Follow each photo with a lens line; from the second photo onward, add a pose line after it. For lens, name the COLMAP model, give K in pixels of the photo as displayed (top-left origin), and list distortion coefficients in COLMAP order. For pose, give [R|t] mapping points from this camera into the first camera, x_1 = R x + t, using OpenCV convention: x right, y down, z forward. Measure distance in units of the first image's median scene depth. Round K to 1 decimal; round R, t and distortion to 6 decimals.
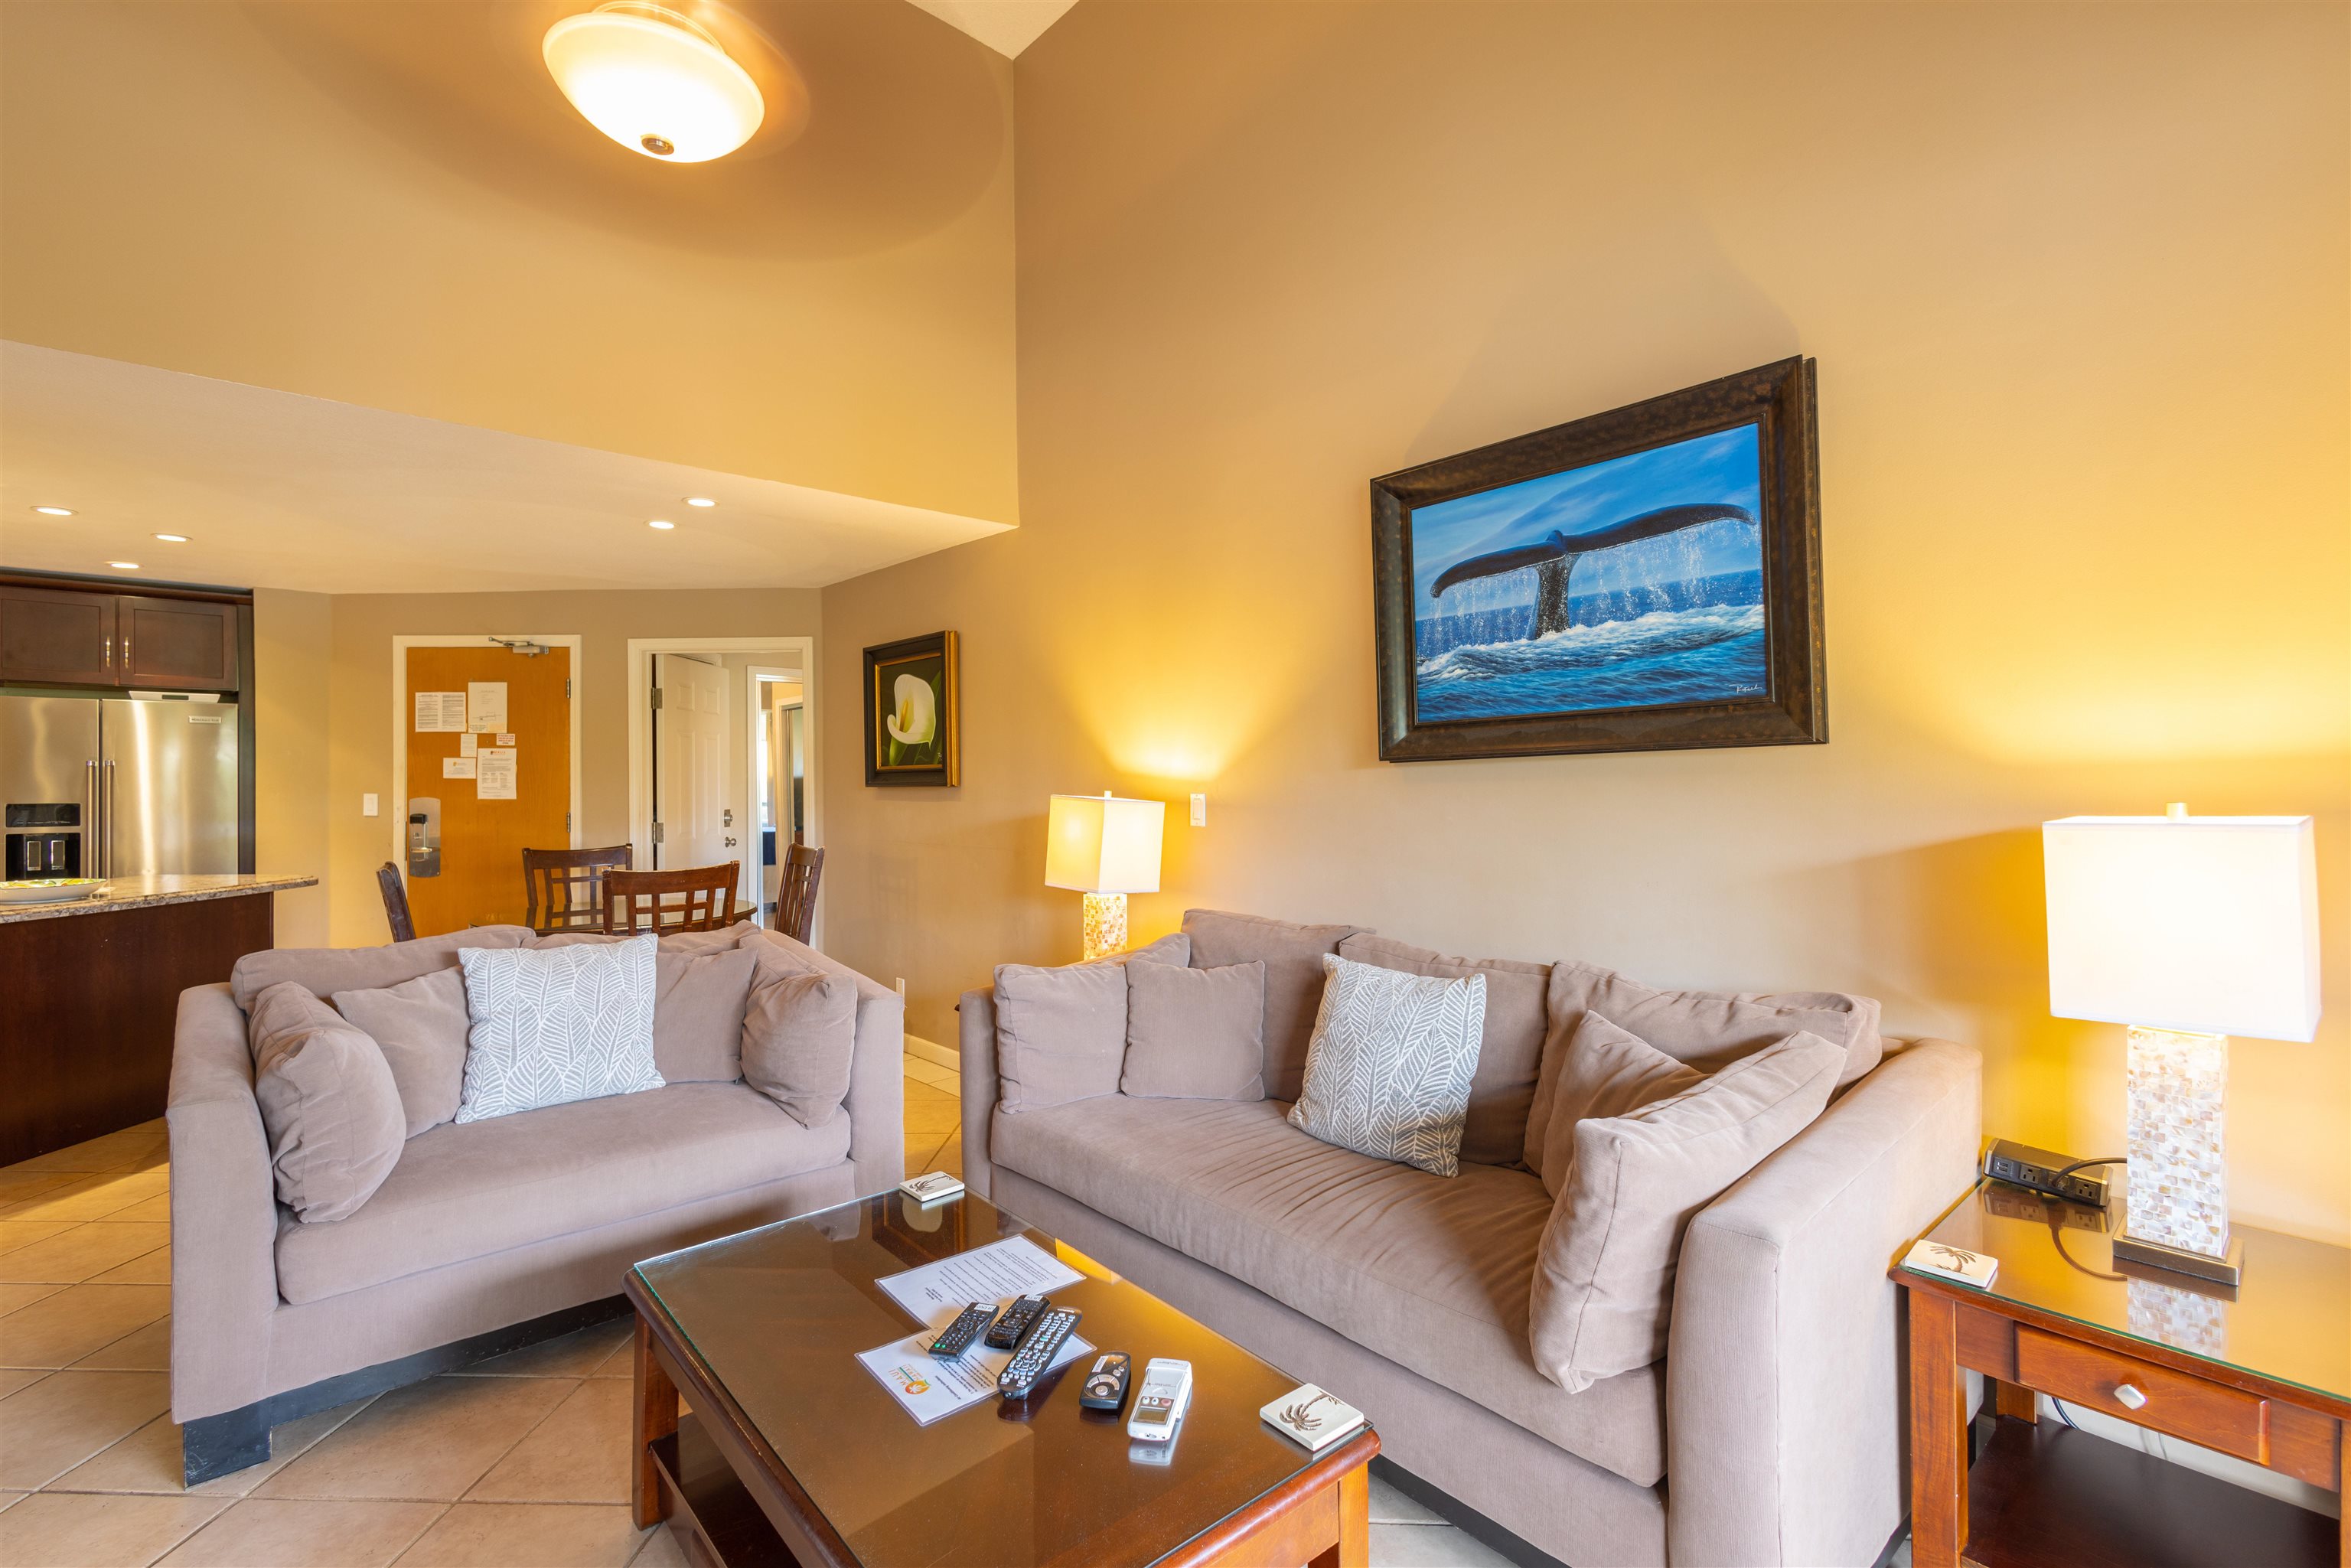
lens RADIAL K [[1077.0, 0, 1174.1], [0, 1077.0, 782.1], [0, 0, 1]] dist [0.015879, -0.004240]
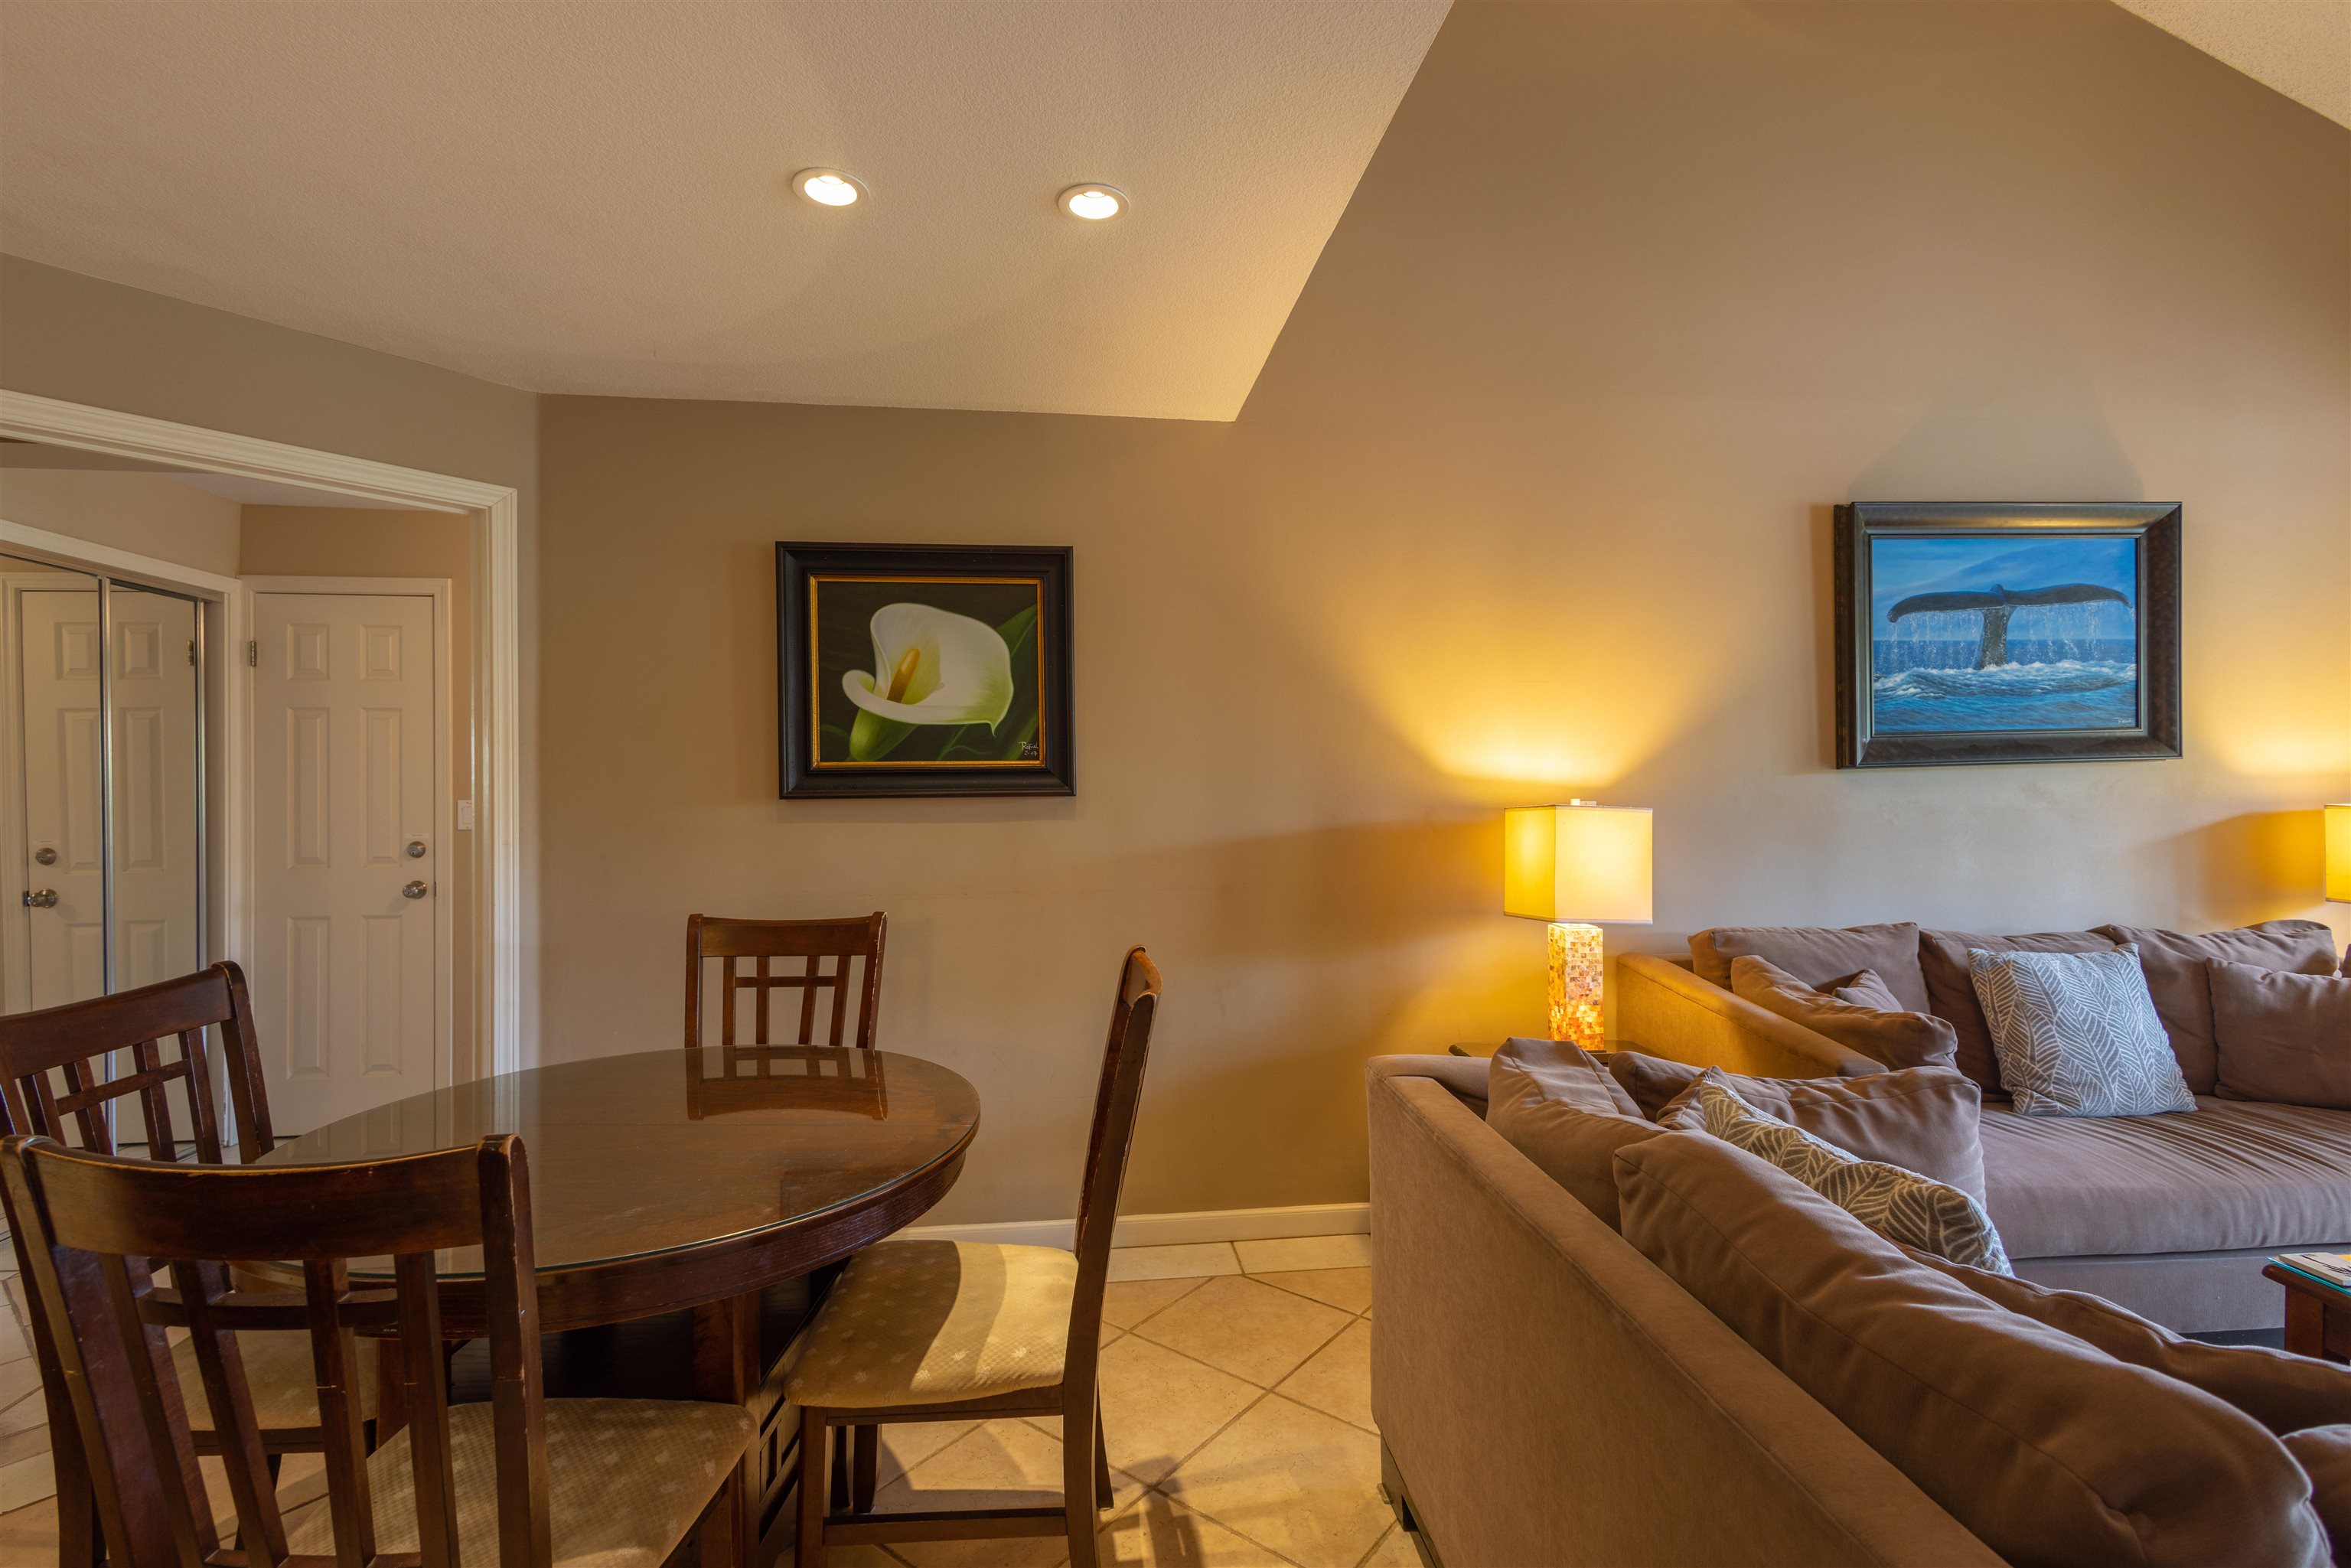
lens RADIAL K [[1077.0, 0, 1174.1], [0, 1077.0, 782.1], [0, 0, 1]] dist [0.015879, -0.004240]
pose [[0.582445, 0.002204, 0.812867, -1.160690], [0.002837, 0.999985, -0.004744, -0.001702], [-0.812865, 0.005069, 0.582430, 0.997549]]
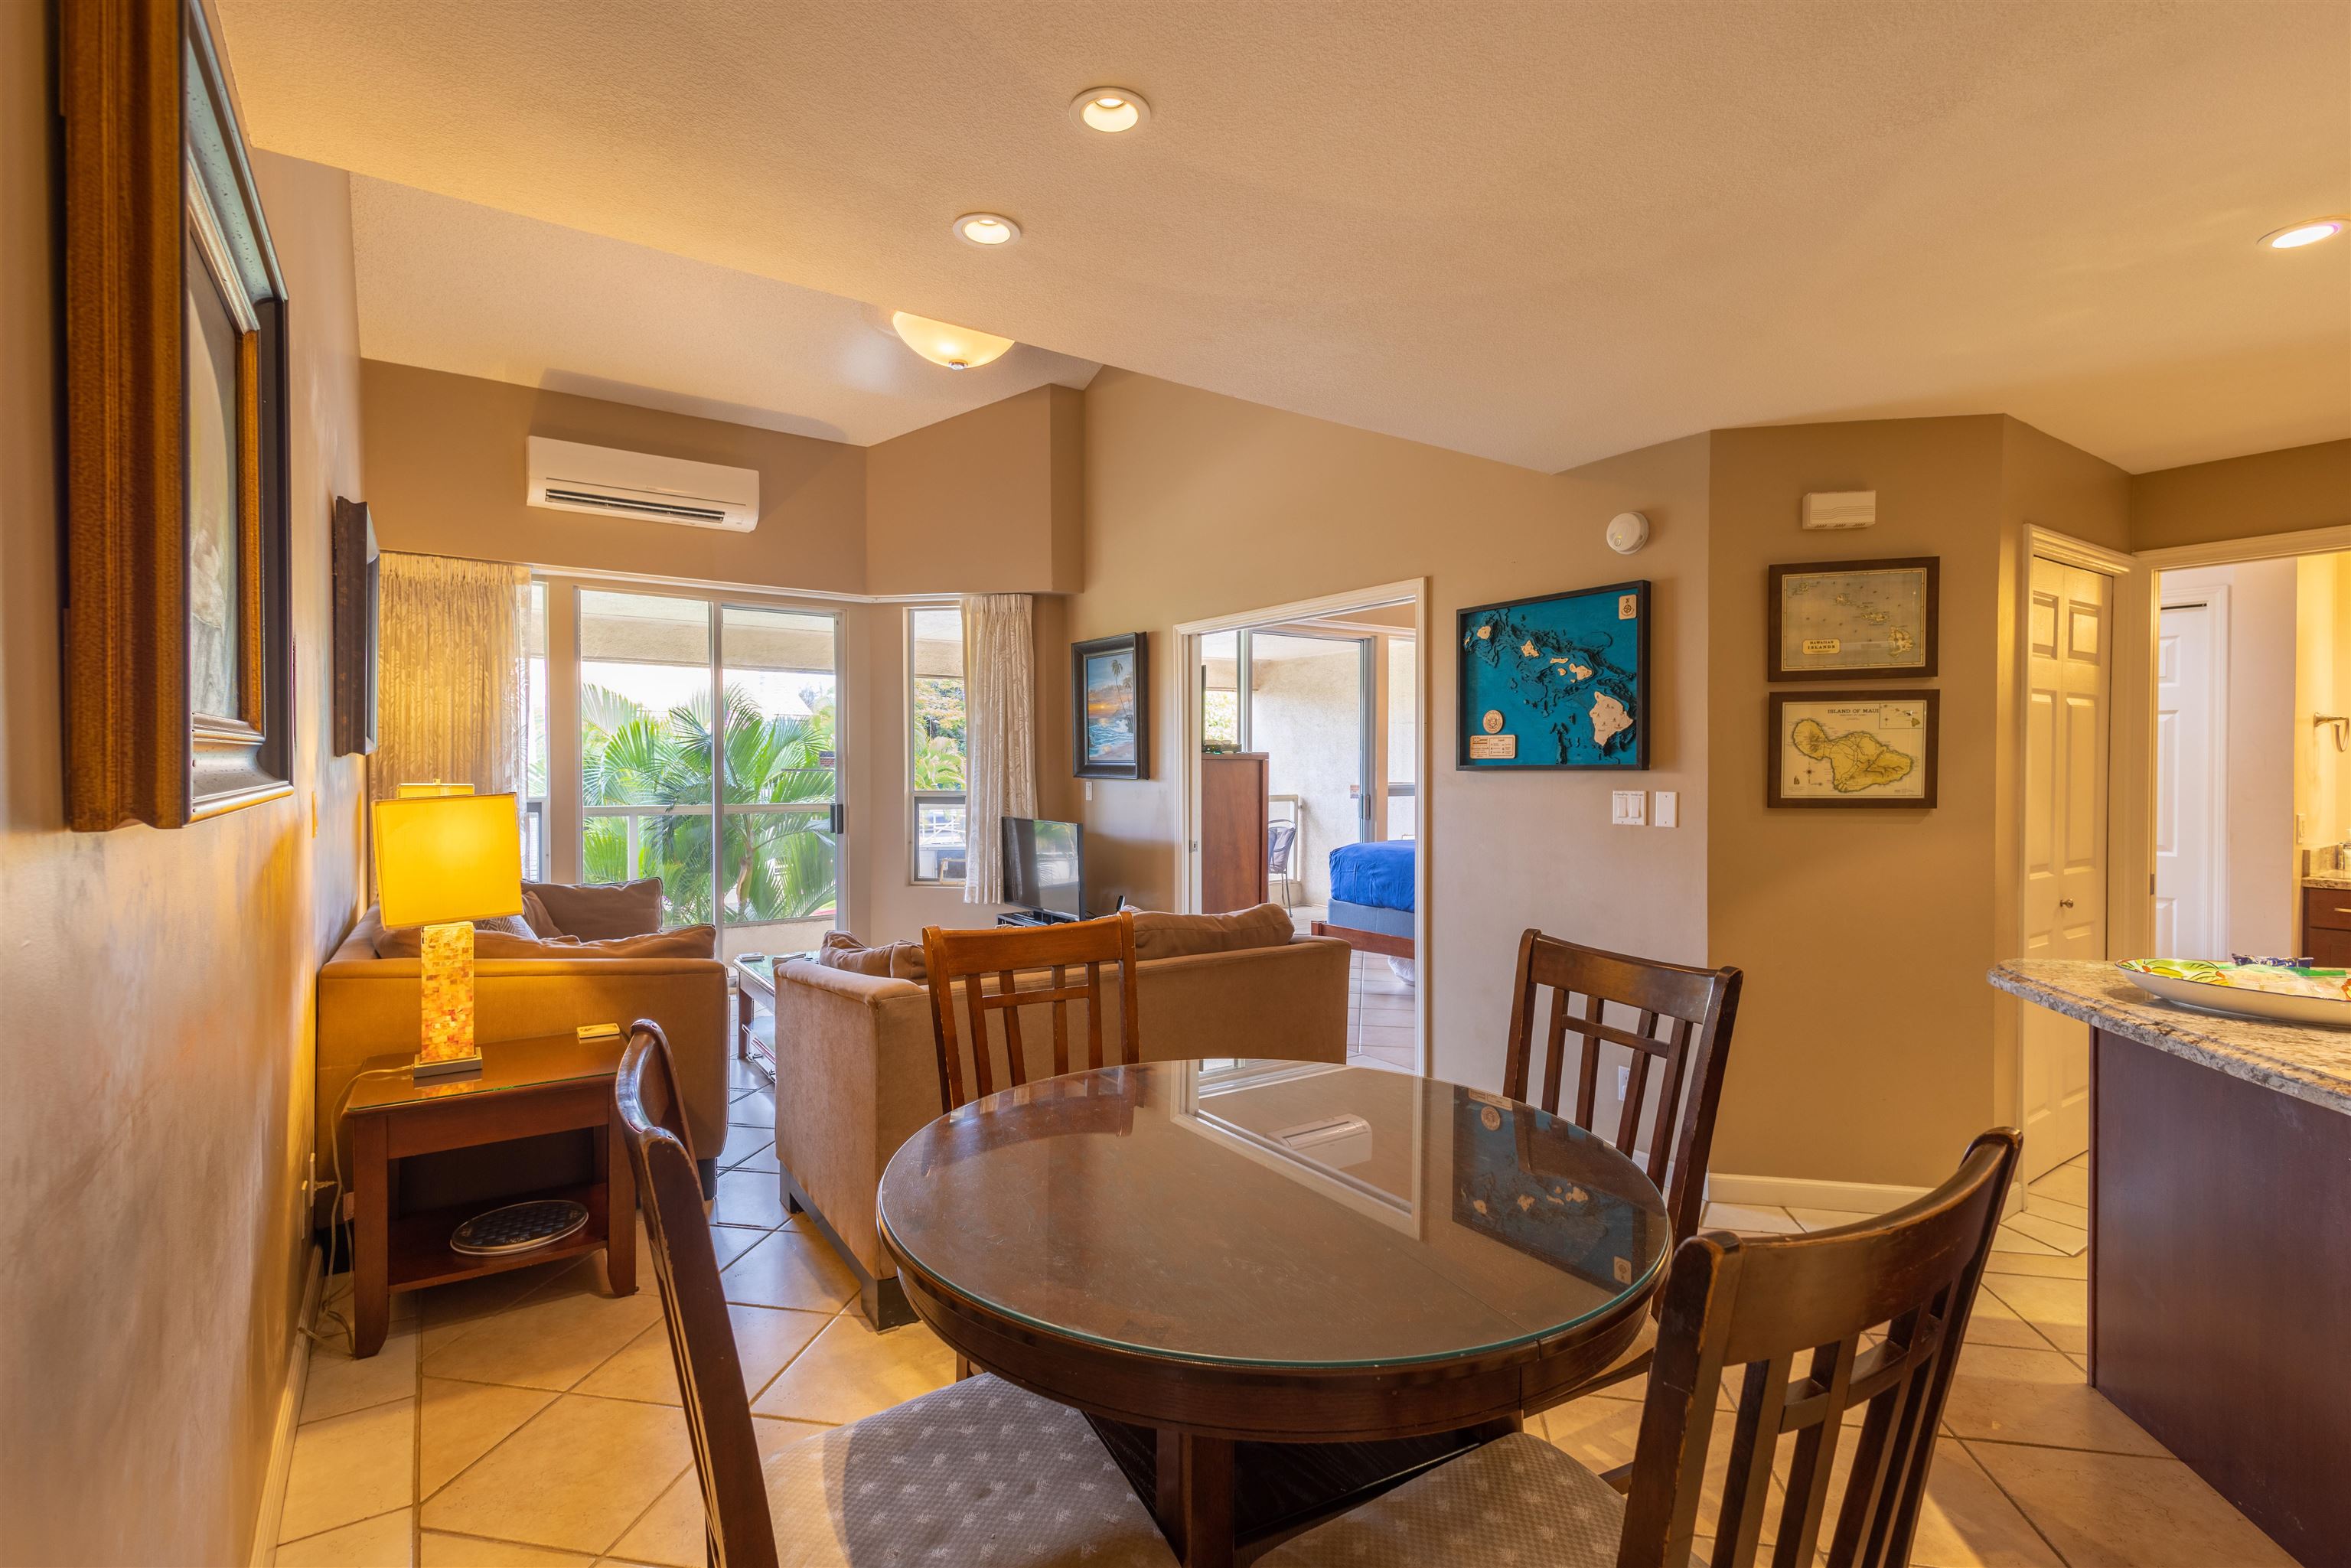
lens RADIAL K [[1077.0, 0, 1174.1], [0, 1077.0, 782.1], [0, 0, 1]] dist [0.015879, -0.004240]
pose [[-0.990930, -0.000018, 0.134377, -0.857149], [0.001966, 0.999891, 0.014637, -0.007513], [-0.134363, 0.014768, -0.990822, 2.161417]]
